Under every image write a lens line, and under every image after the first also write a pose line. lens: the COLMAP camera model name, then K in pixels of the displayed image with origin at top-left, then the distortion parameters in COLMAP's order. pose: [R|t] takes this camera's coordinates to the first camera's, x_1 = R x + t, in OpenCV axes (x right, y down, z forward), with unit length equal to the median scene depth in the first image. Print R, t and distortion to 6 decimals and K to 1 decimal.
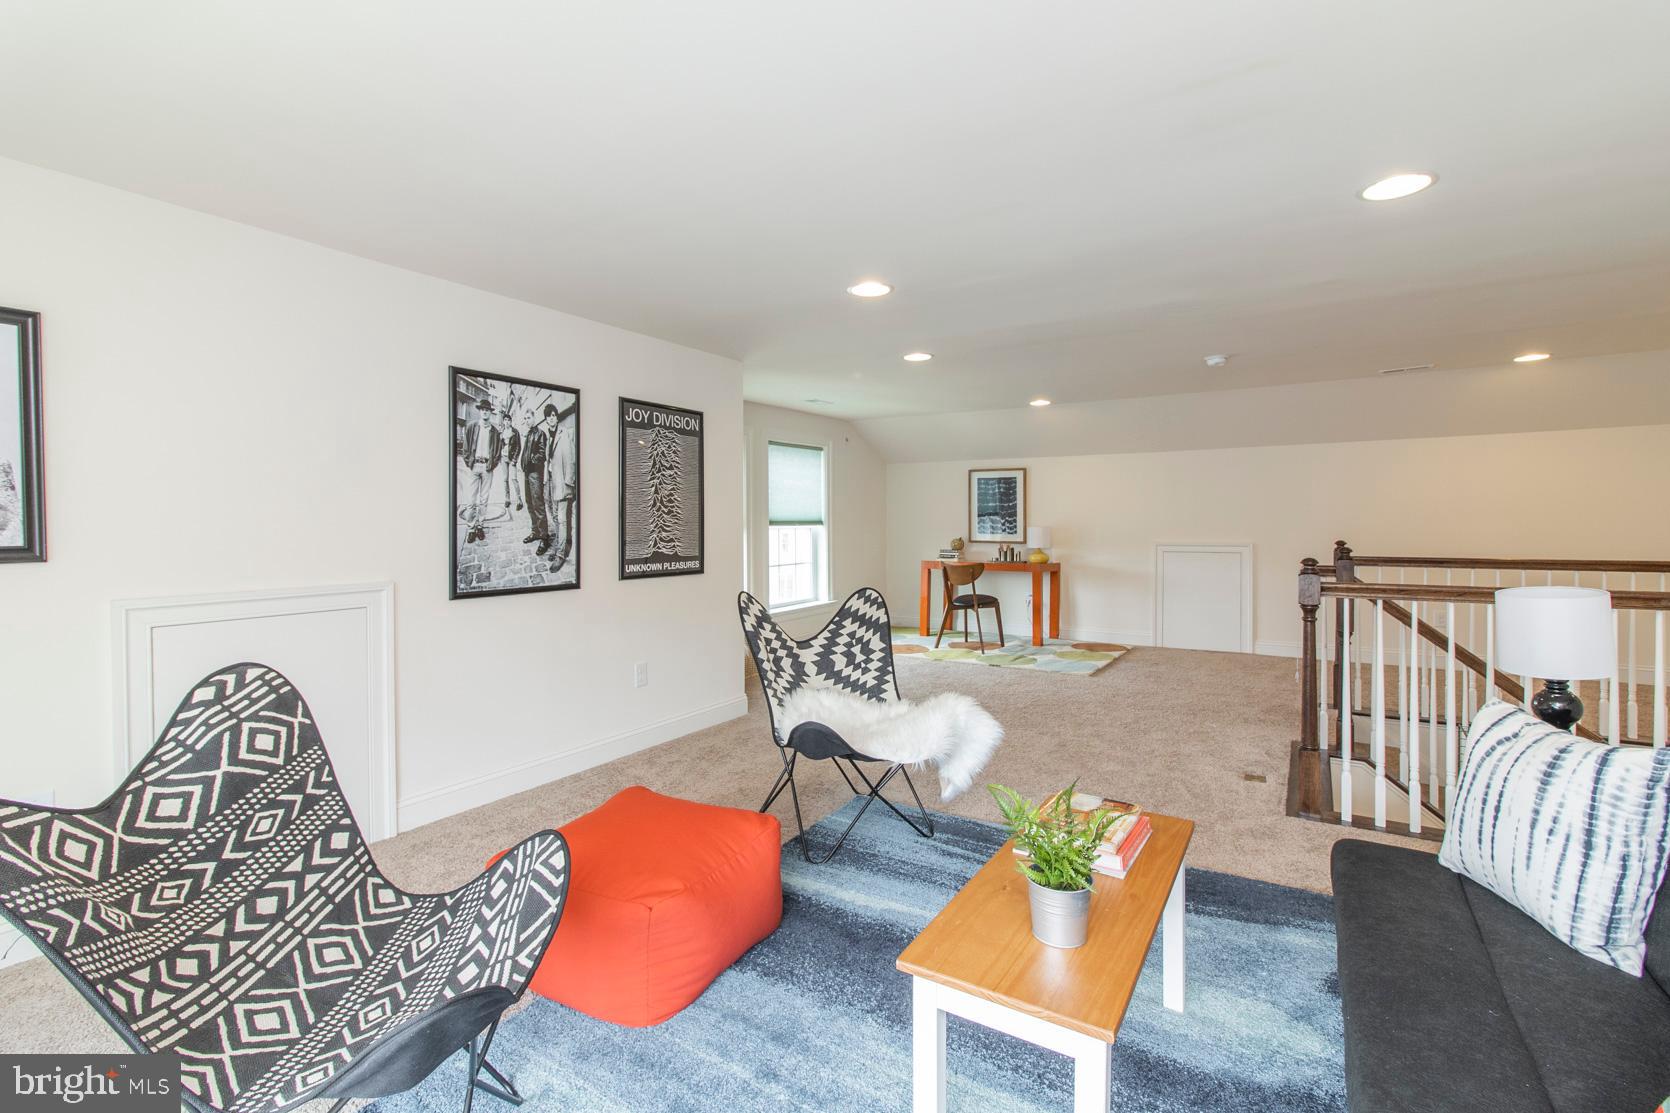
lens RADIAL K [[780.0, 0, 831.0], [0, 780.0, 524.1], [0, 0, 1]] dist [0.005600, -0.000271]
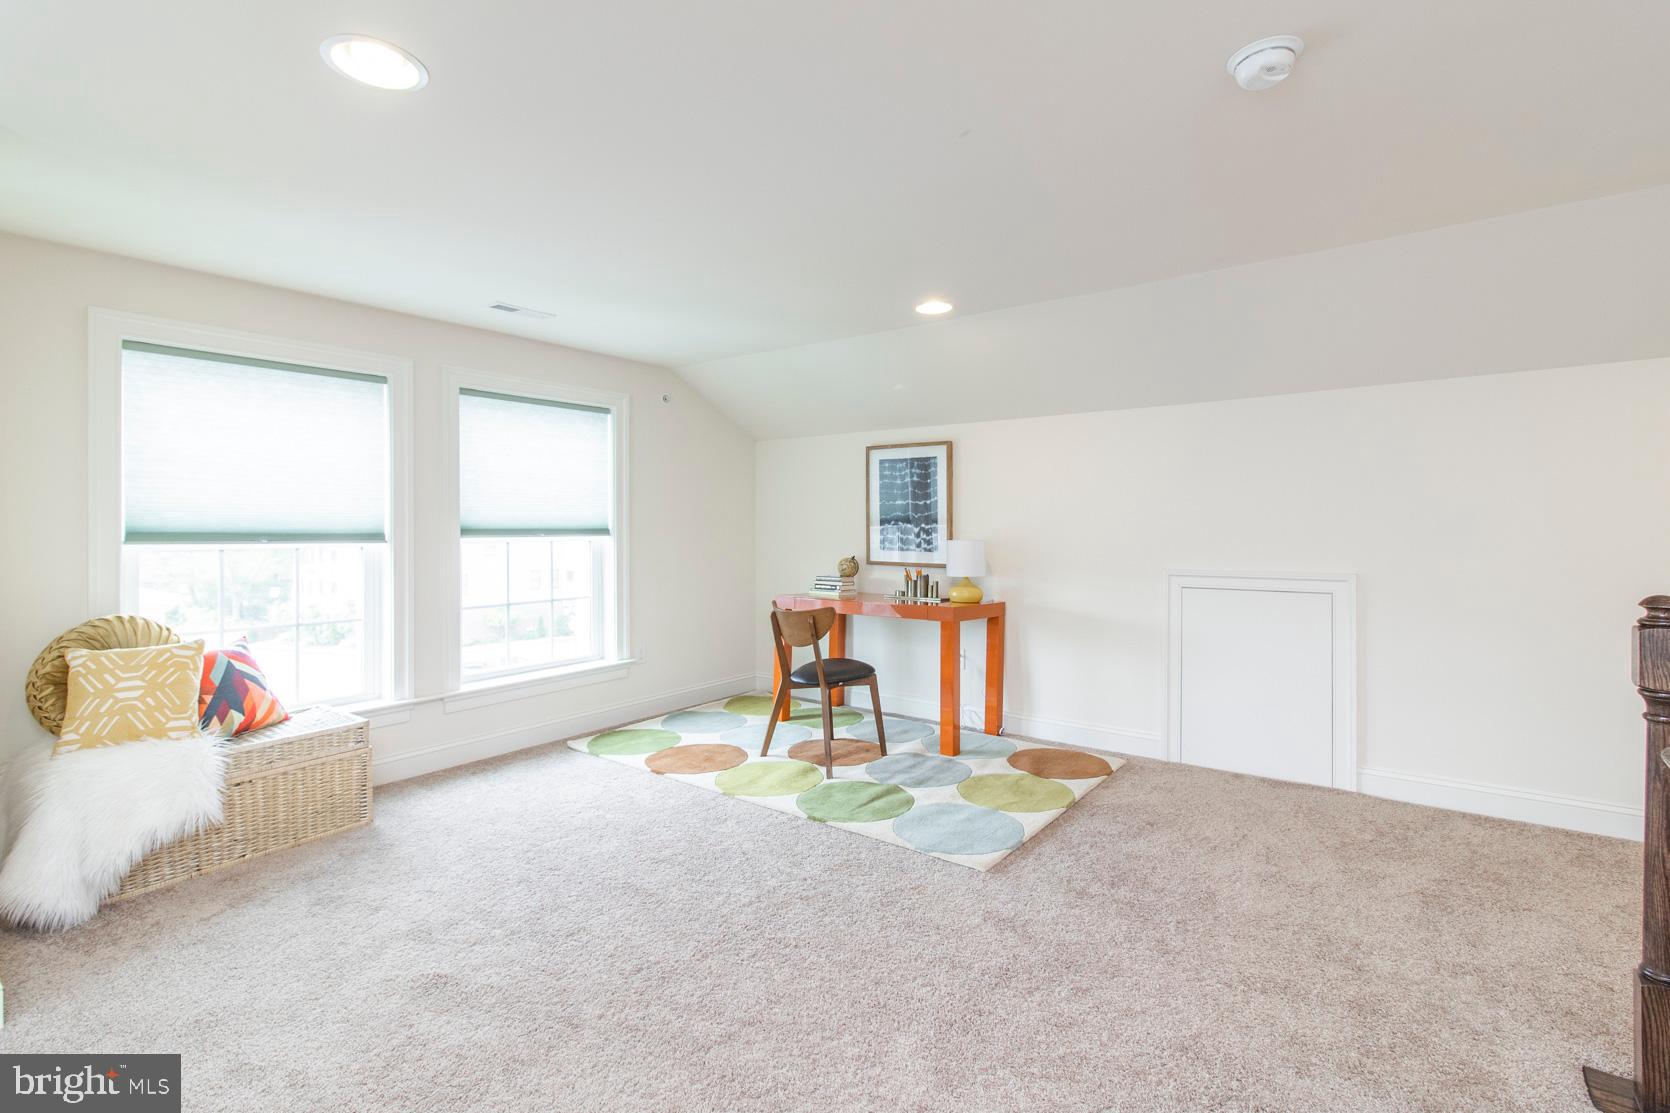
lens RADIAL K [[780.0, 0, 831.0], [0, 780.0, 524.1], [0, 0, 1]] dist [0.005600, -0.000271]
pose [[0.996858, 0.001860, -0.079183, 0.209594], [-0.002620, 0.999951, -0.009495, -0.002587], [0.079162, 0.009673, 0.996815, 0.407720]]
